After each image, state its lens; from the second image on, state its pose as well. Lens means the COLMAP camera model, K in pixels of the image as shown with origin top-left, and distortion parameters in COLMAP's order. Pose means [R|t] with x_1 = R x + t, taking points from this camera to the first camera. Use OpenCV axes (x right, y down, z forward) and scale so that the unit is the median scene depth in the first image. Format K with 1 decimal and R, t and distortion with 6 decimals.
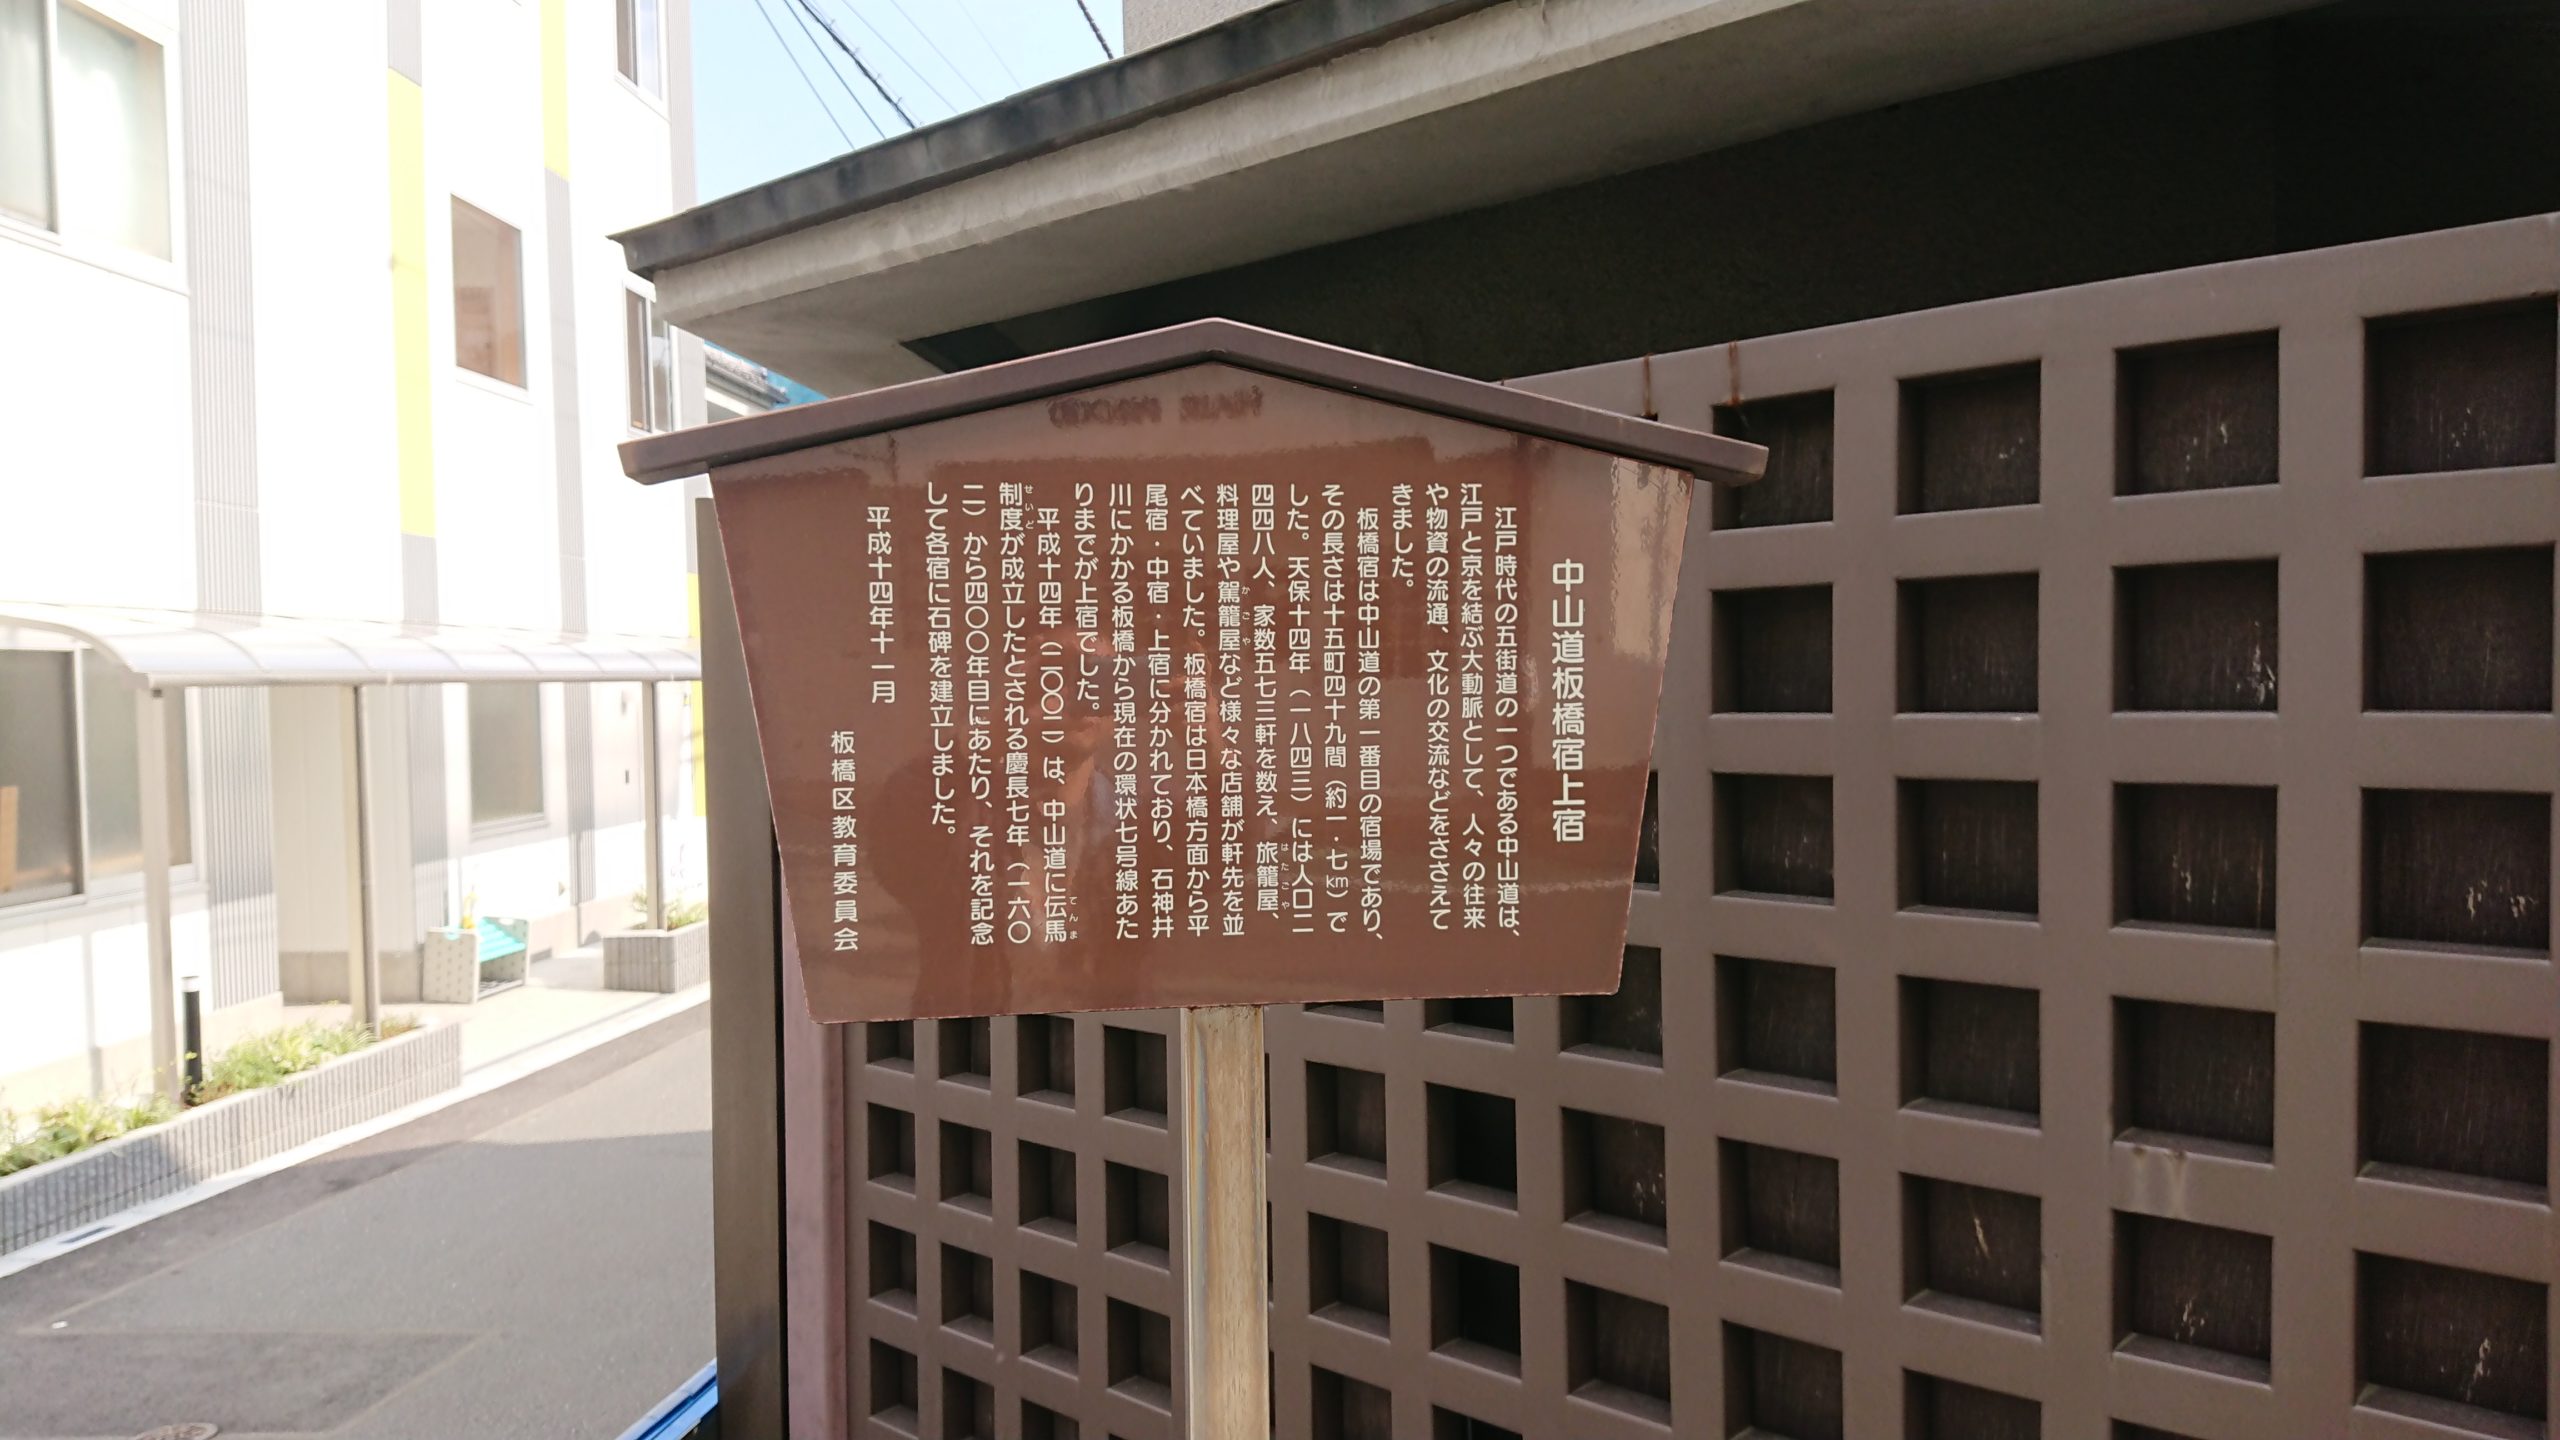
lens RADIAL K [[1660.1, 0, 1280.0], [0, 1660.1, 720.0], [0, 0, 1]] dist [0.091120, -0.120551]
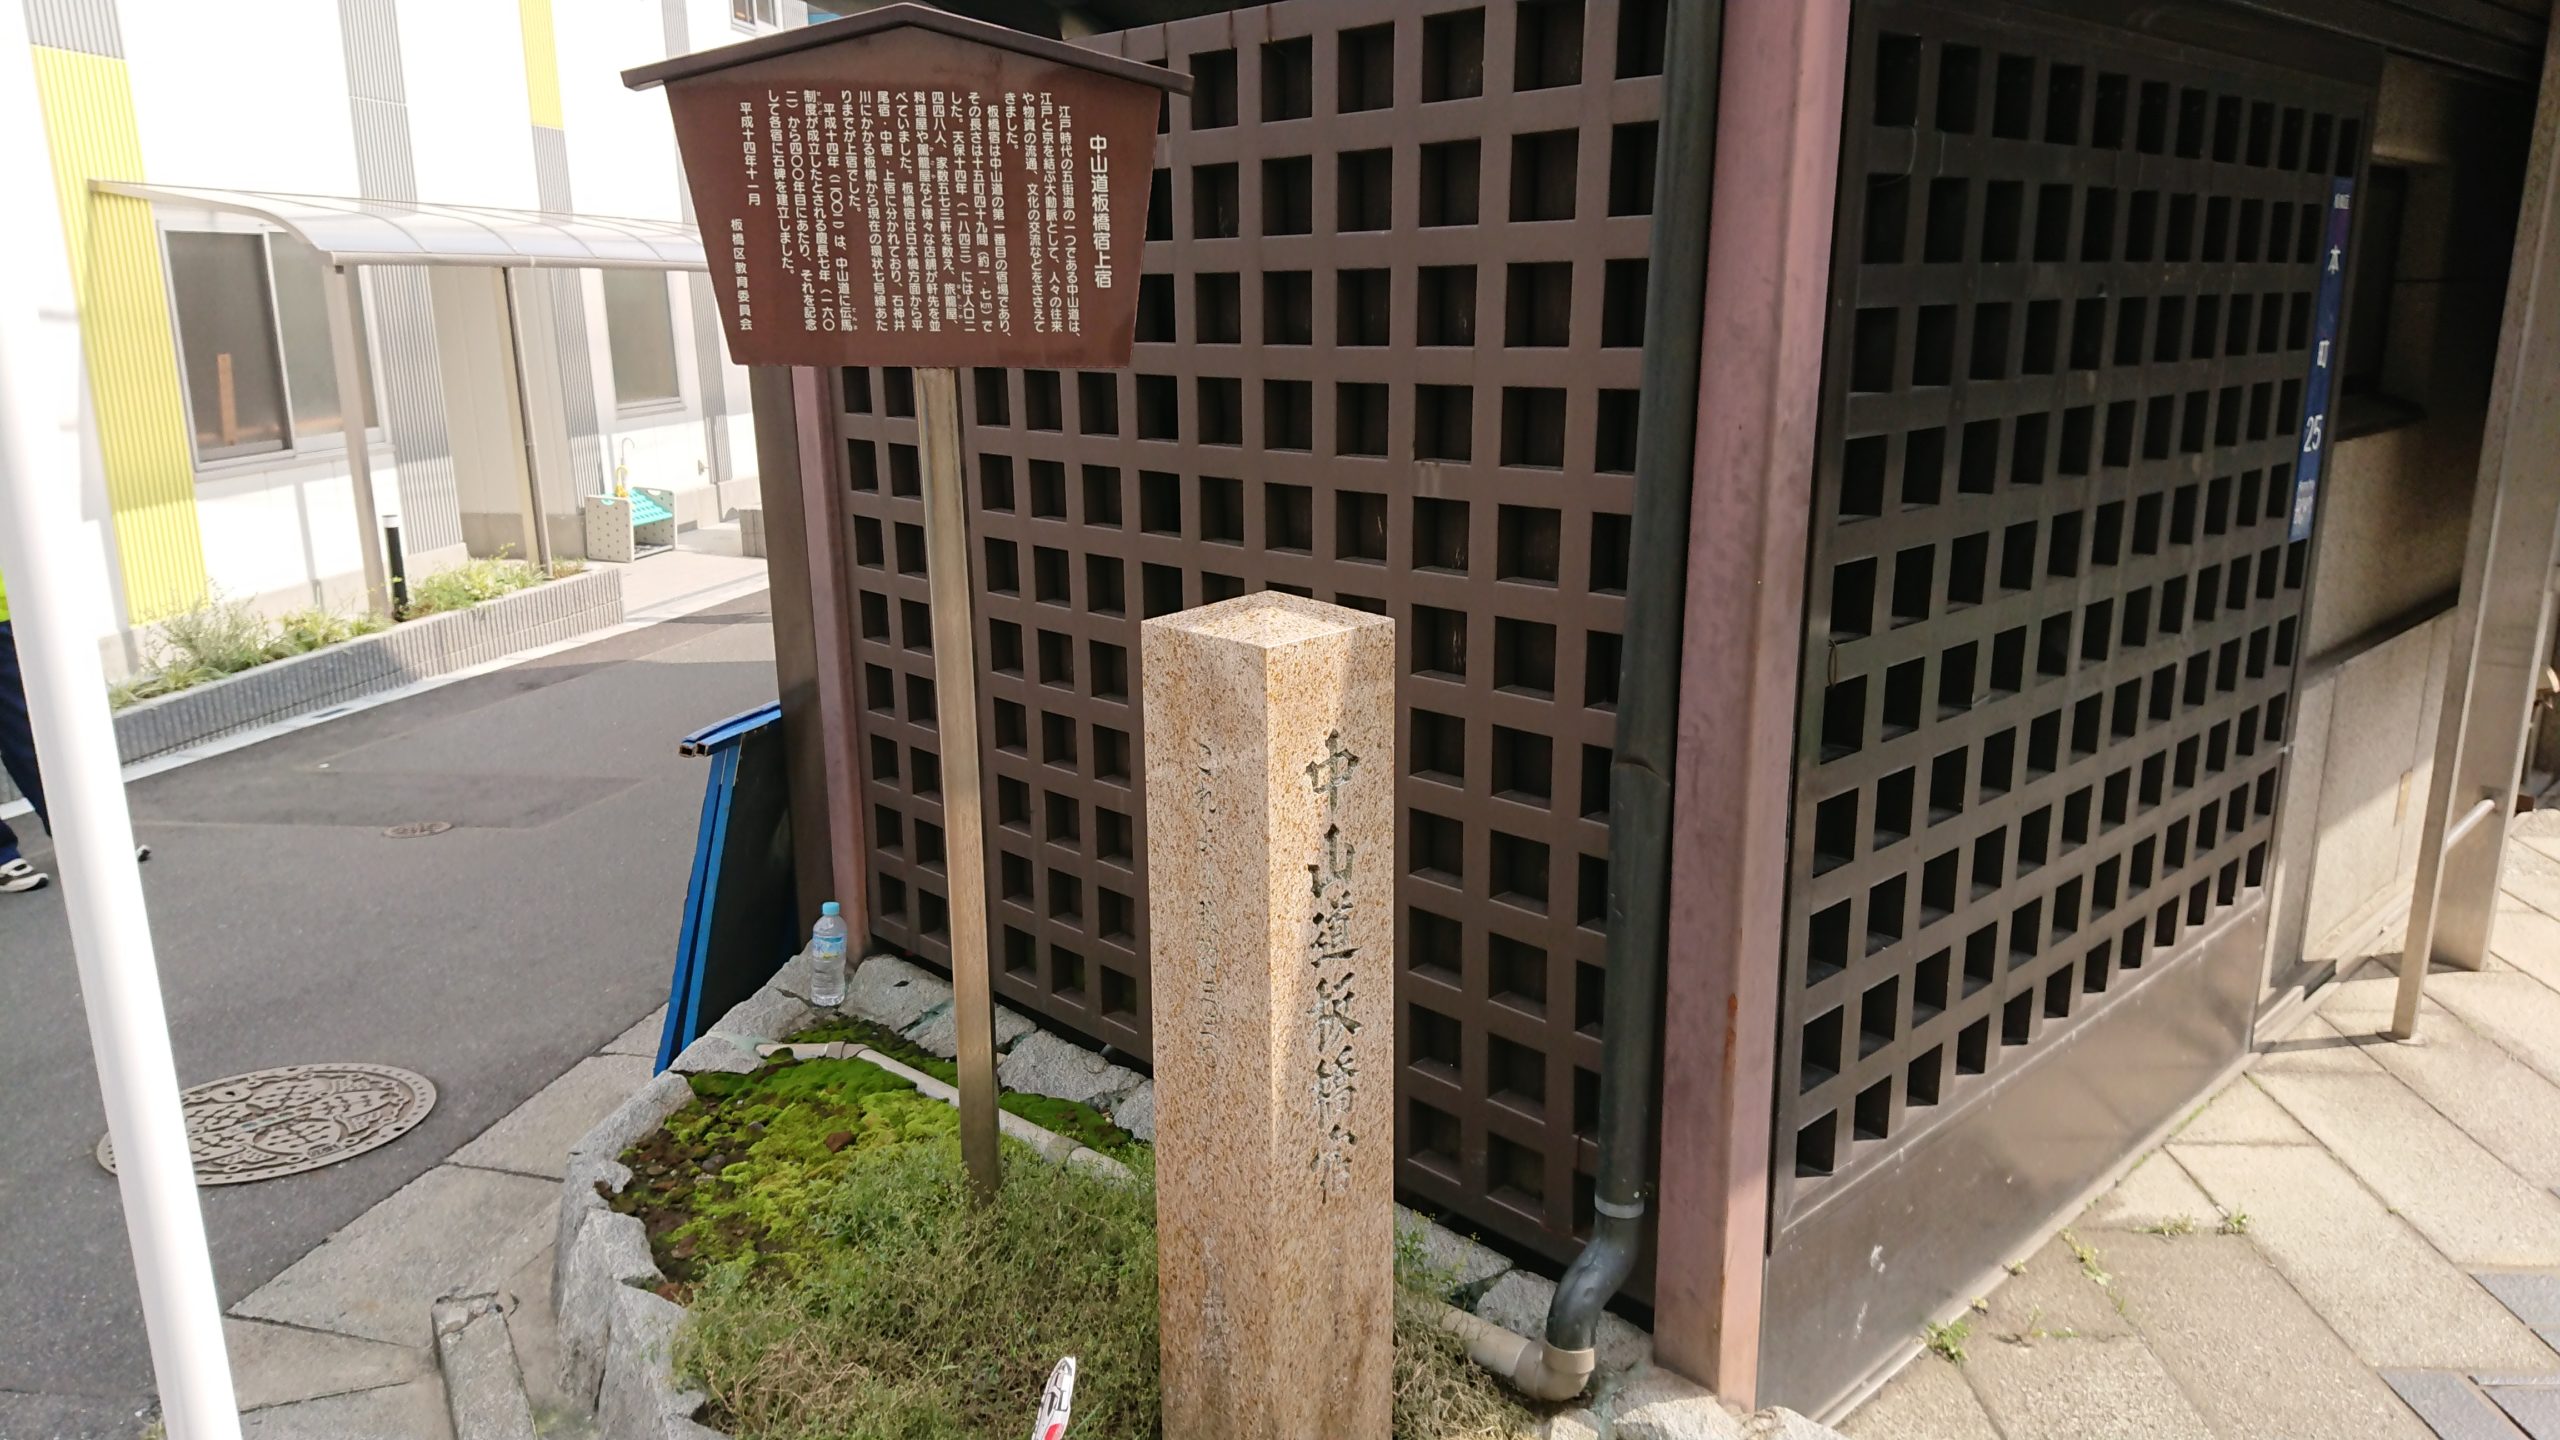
lens RADIAL K [[1727.5, 0, 1280.0], [0, 1727.5, 720.0], [0, 0, 1]] dist [0.185956, -0.278575]
pose [[0.995013, 0.031921, -0.094496, 0.605024], [-0.011430, 0.977655, 0.209903, 0.139195], [0.099085, -0.207776, 0.973145, -1.131863]]
